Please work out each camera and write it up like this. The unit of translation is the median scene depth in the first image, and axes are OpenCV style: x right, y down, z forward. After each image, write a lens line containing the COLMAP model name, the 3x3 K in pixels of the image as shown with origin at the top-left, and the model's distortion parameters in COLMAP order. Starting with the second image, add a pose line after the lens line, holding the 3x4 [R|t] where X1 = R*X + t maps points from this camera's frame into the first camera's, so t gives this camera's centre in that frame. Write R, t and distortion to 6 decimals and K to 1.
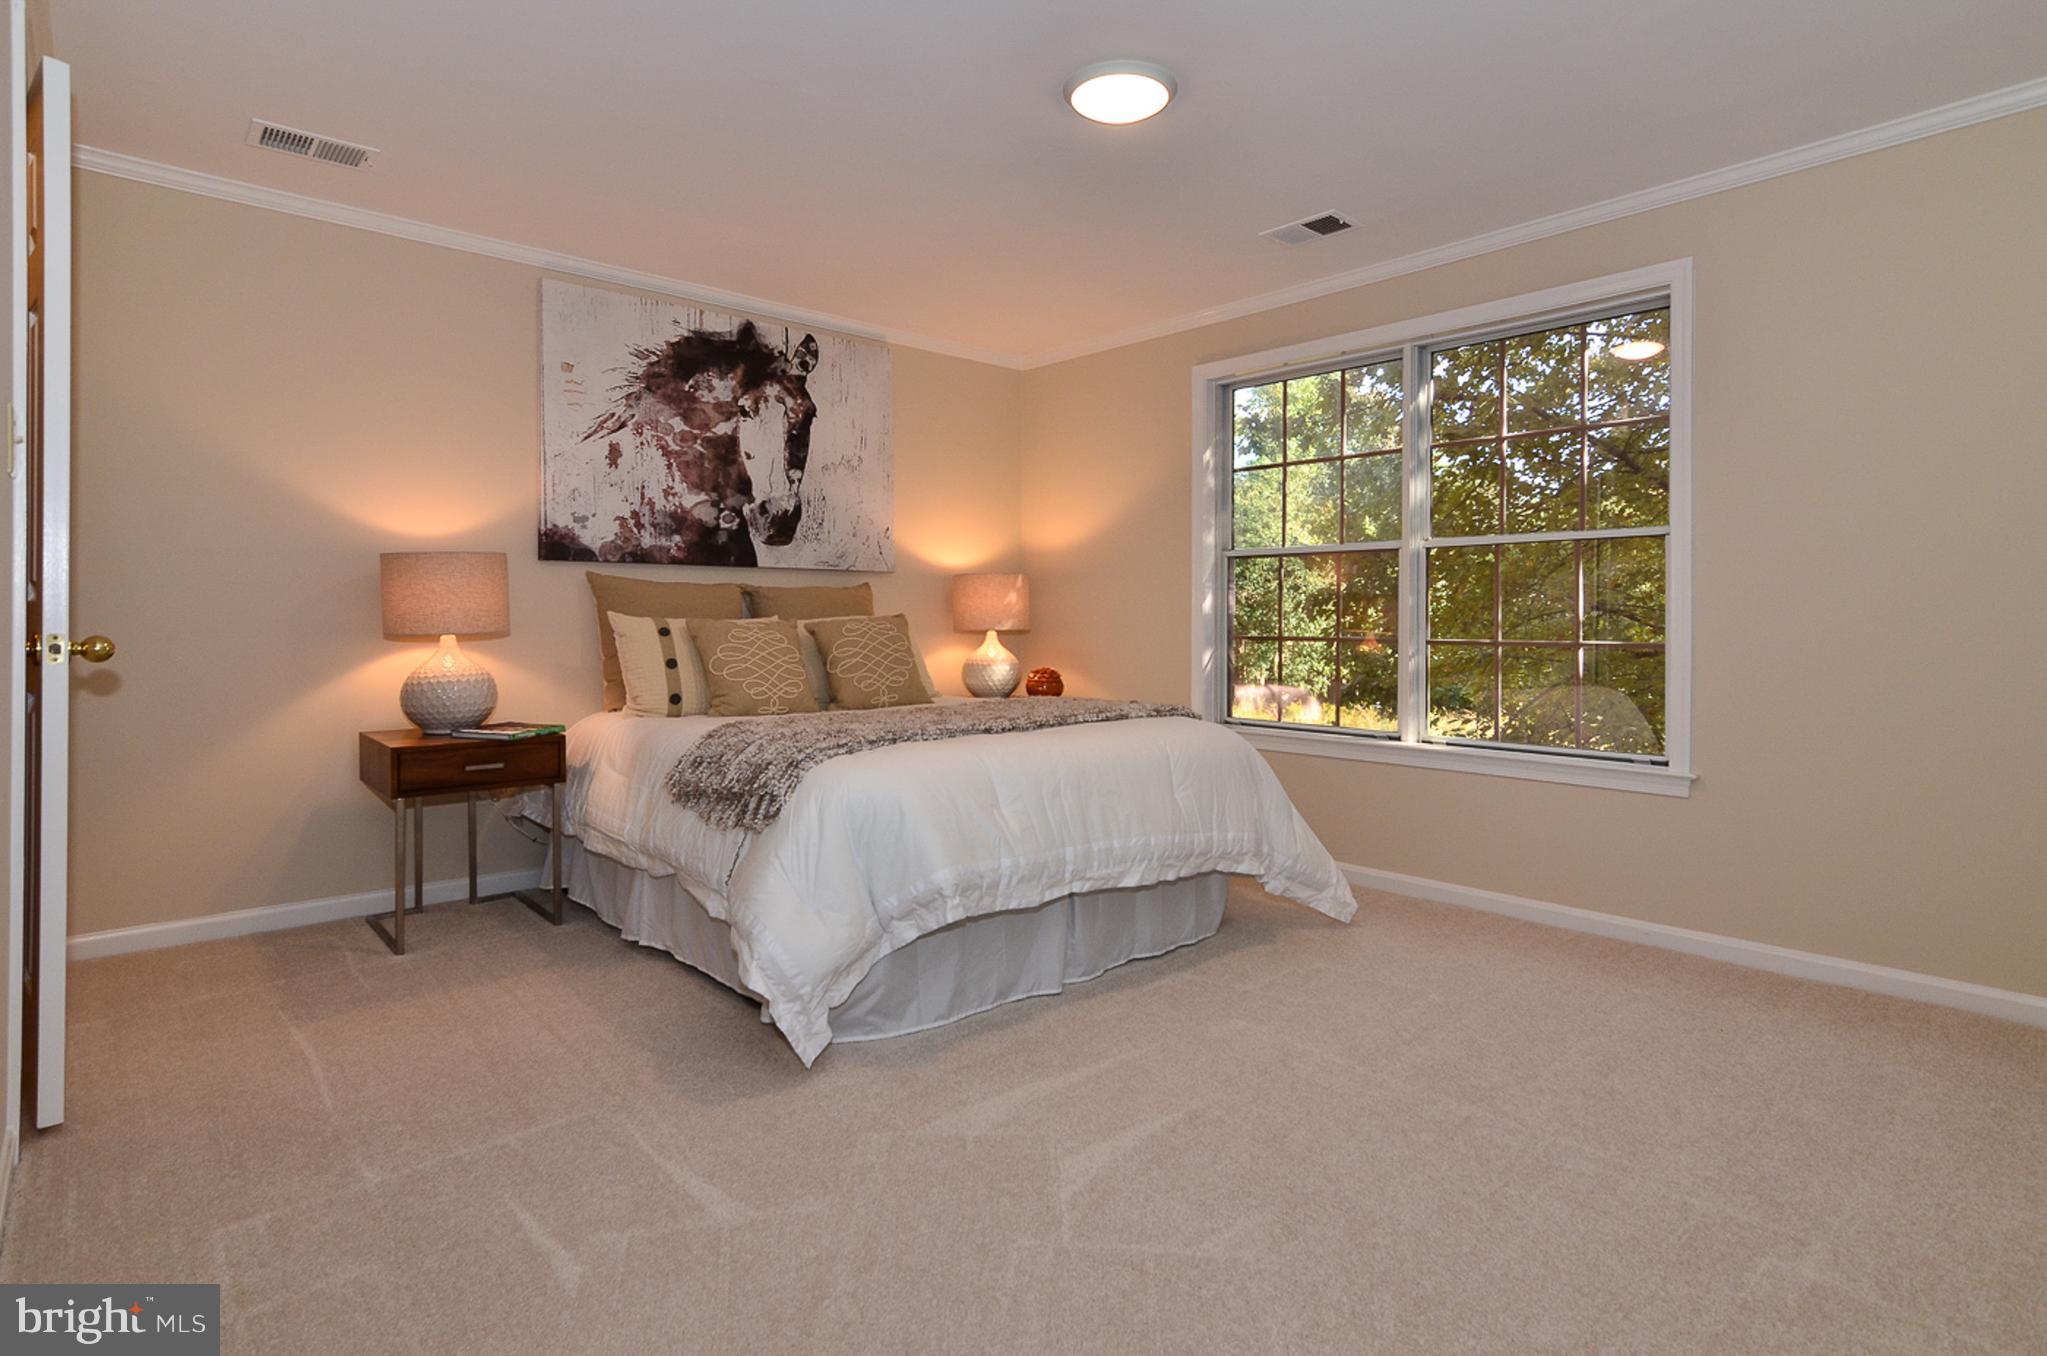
lens RADIAL K [[1045.0, 0, 1018.7], [0, 1045.0, 632.6], [0, 0, 1]] dist [-0.016699, 0.009473]
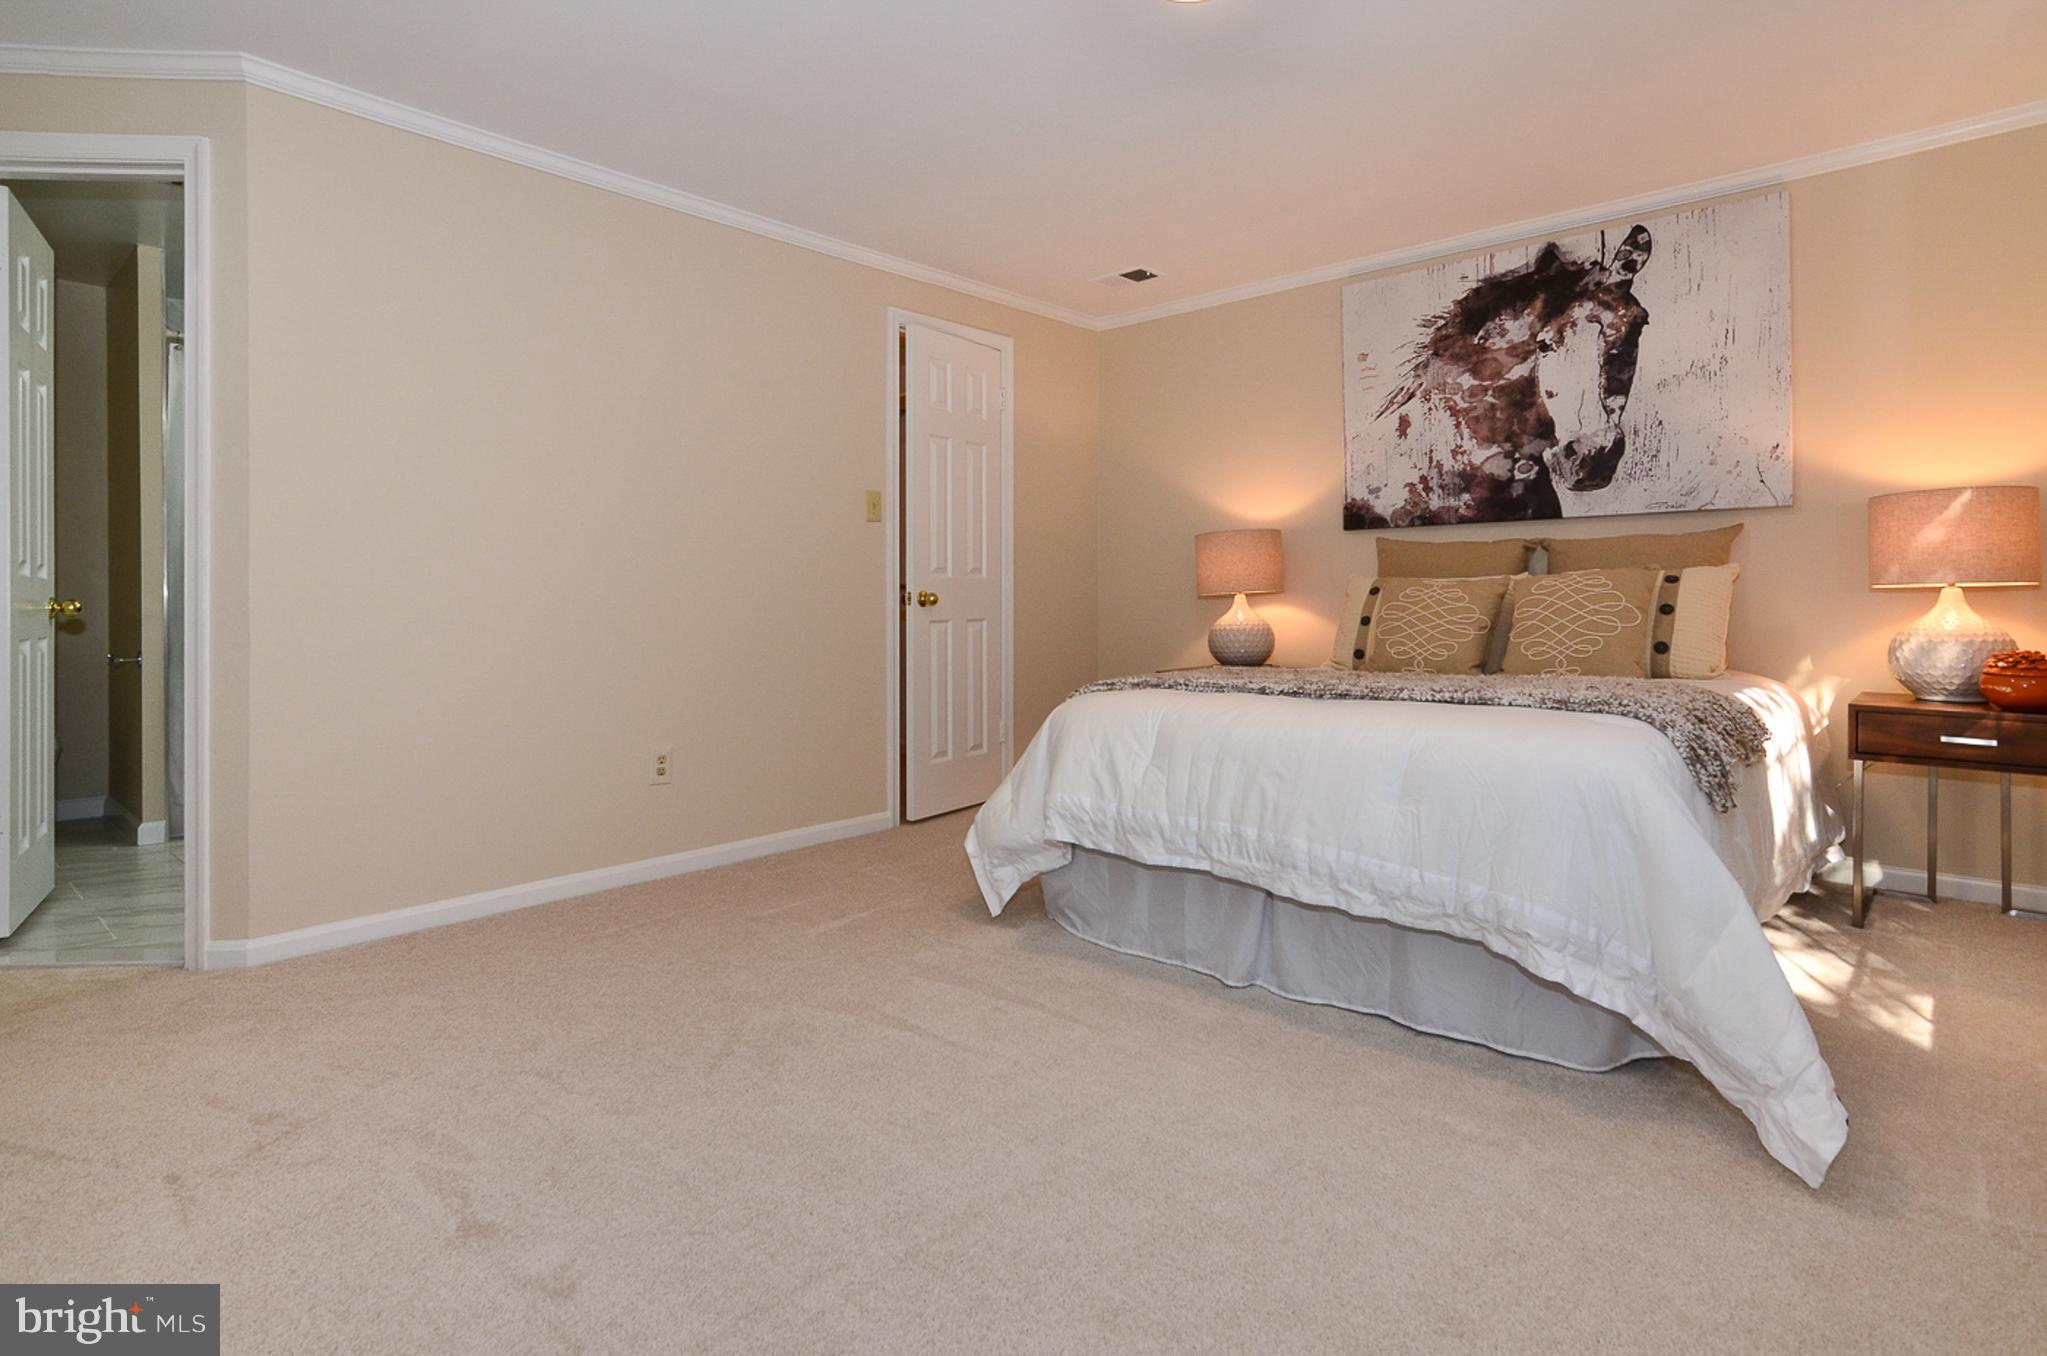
lens RADIAL K [[1045.0, 0, 1018.7], [0, 1045.0, 632.6], [0, 0, 1]] dist [-0.016699, 0.009473]
pose [[0.117947, 0.030998, -0.992536, 0.592966], [-0.000377, 0.999514, 0.031171, 0.007597], [0.993020, -0.003302, 0.117901, 0.450245]]
